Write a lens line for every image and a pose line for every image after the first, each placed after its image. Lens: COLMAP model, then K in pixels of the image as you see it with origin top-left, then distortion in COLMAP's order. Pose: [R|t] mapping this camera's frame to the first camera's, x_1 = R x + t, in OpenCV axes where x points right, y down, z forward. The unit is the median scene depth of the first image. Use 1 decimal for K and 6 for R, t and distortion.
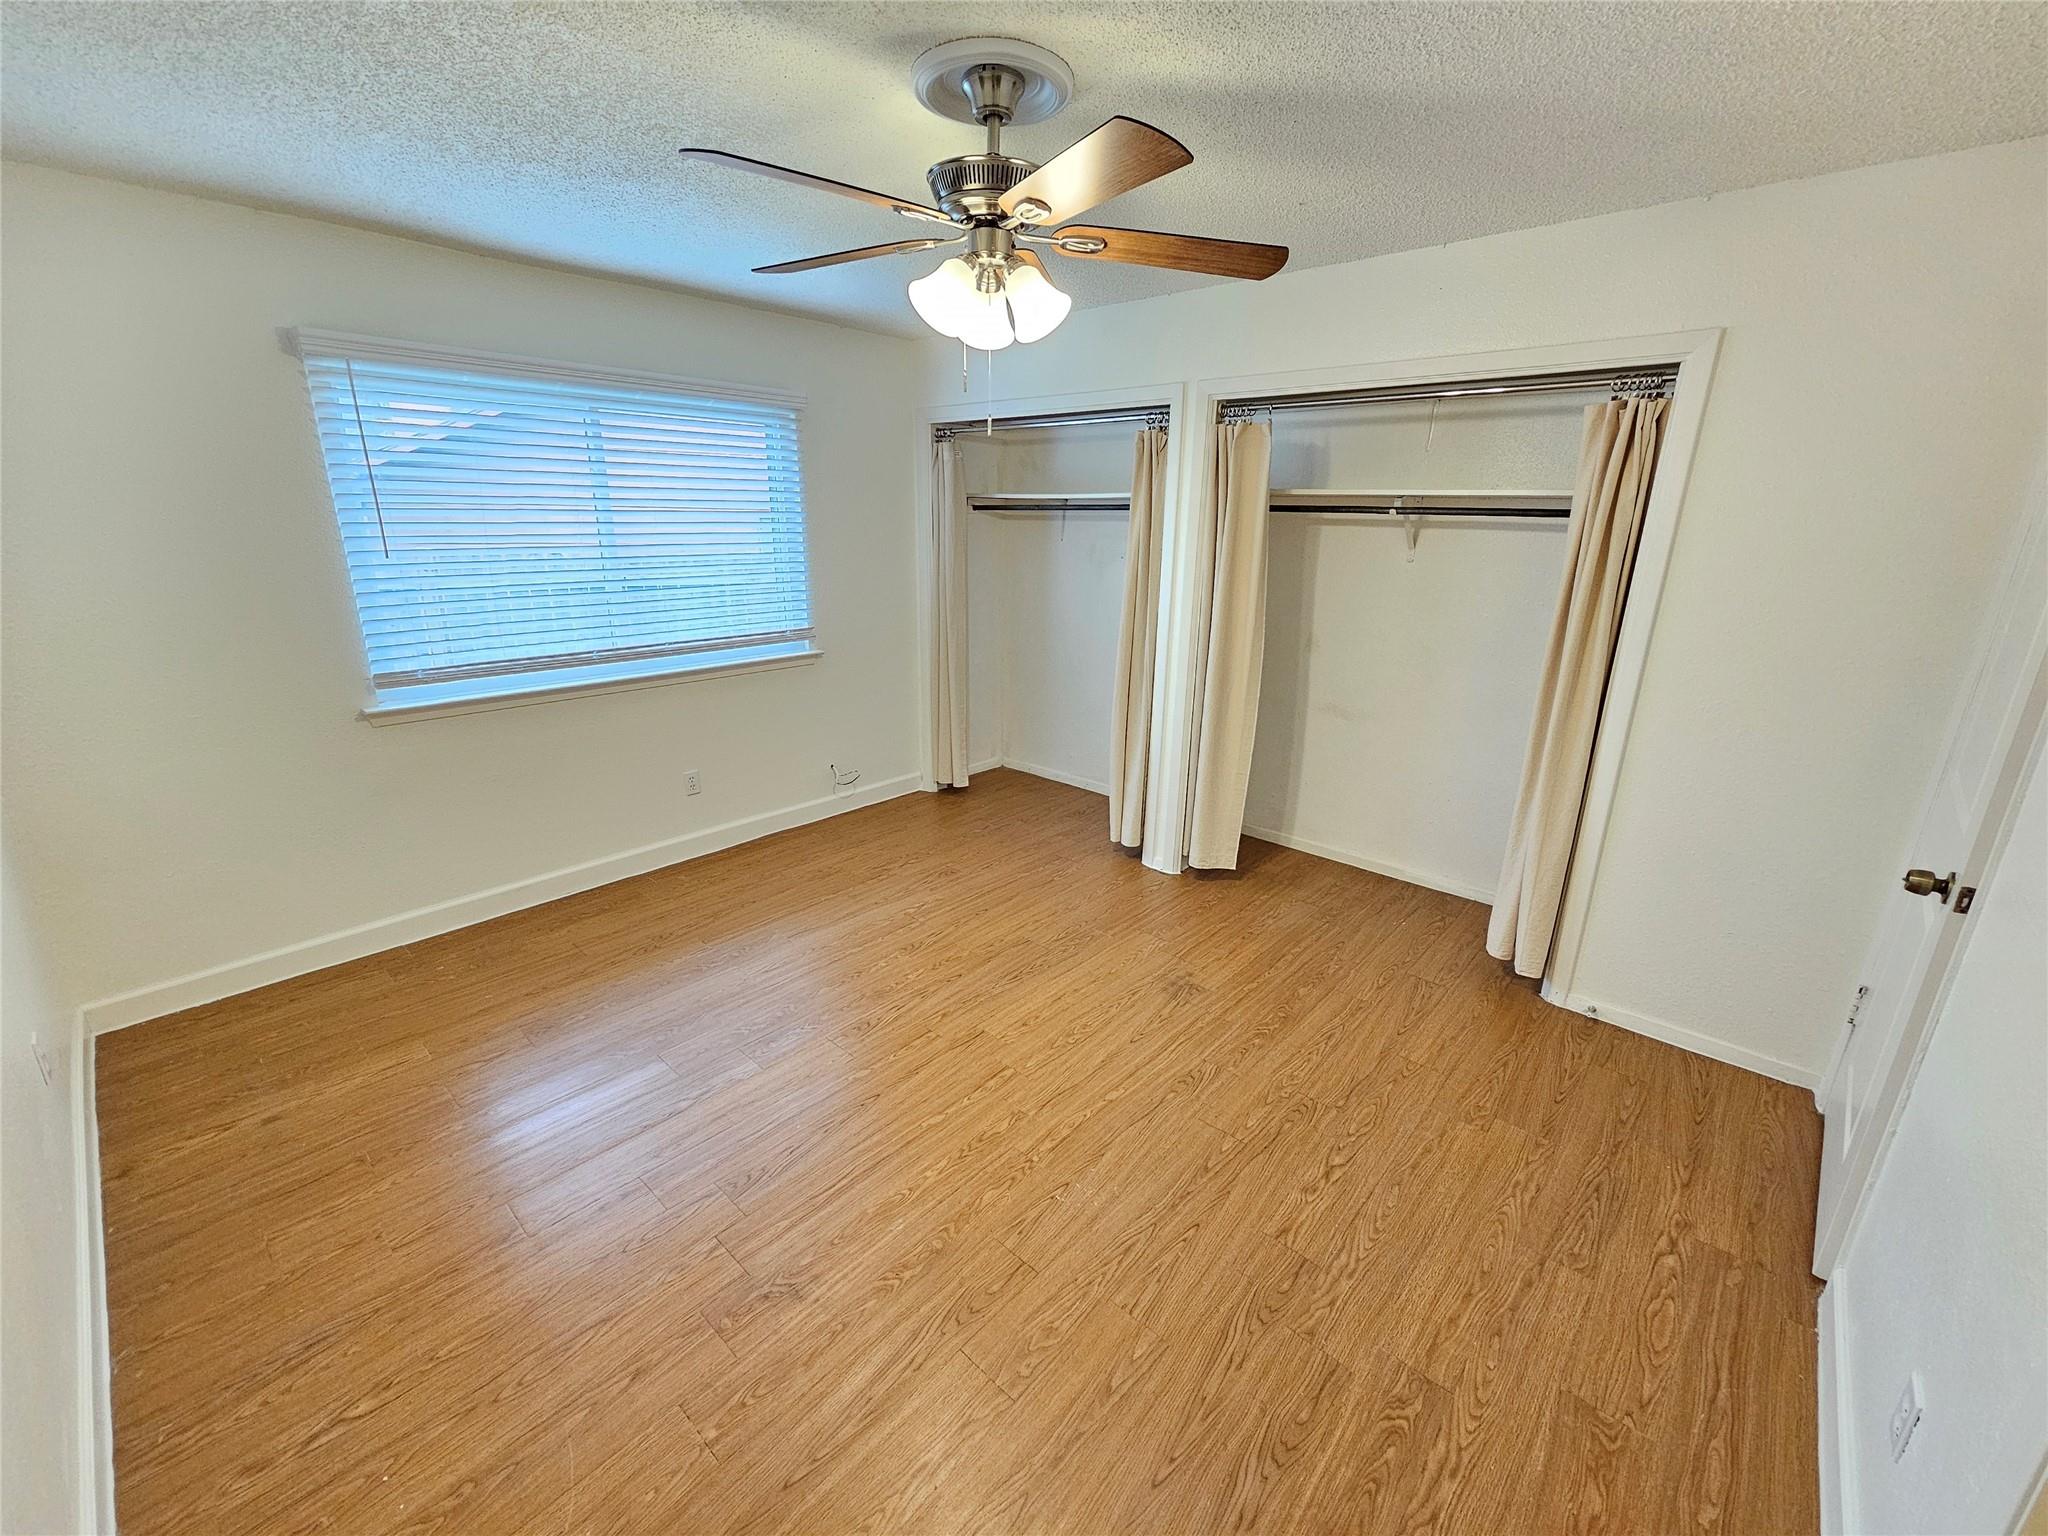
lens RADIAL K [[838.0, 0, 1025.9], [0, 838.0, 771.0], [0, 0, 1]] dist [-0.002173, 0.002801]
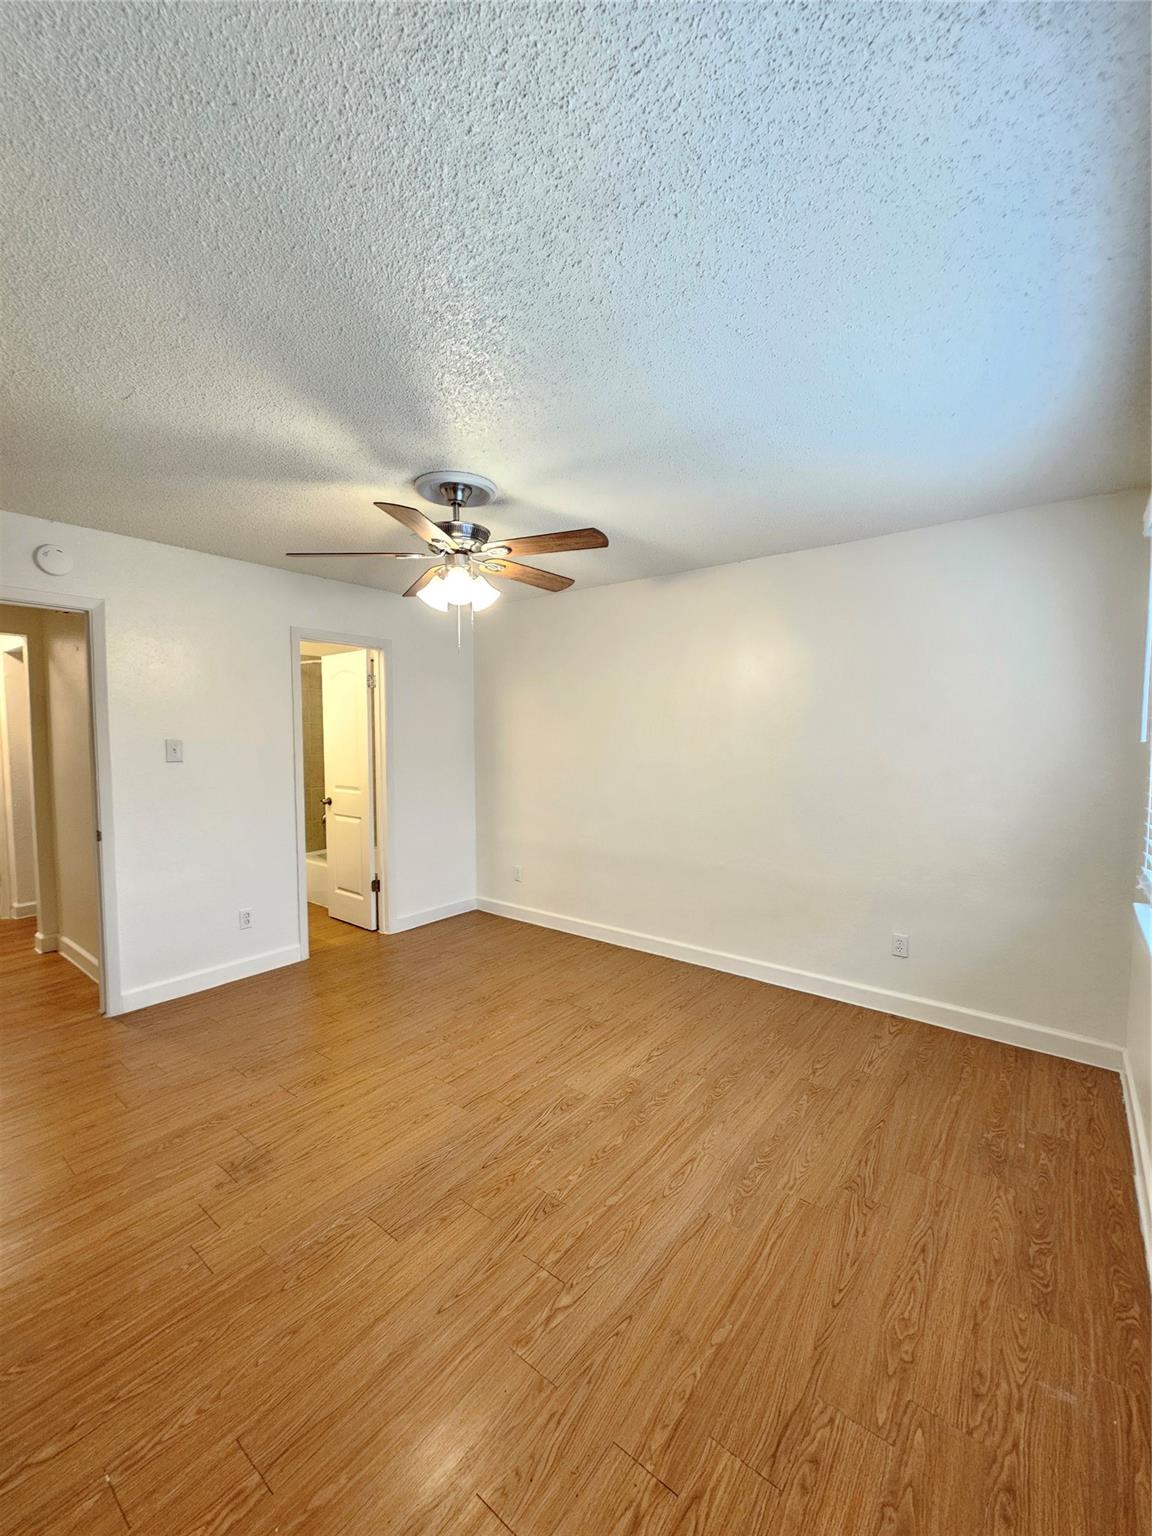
lens RADIAL K [[628.7, 0, 571.6], [0, 628.7, 770.2], [0, 0, 1]] dist [-0.003028, 0.003097]
pose [[-0.997621, -0.010438, -0.068143, -0.161393], [-0.033493, 0.937352, 0.346770, -0.535294], [0.060254, 0.348228, -0.935471, 1.965031]]
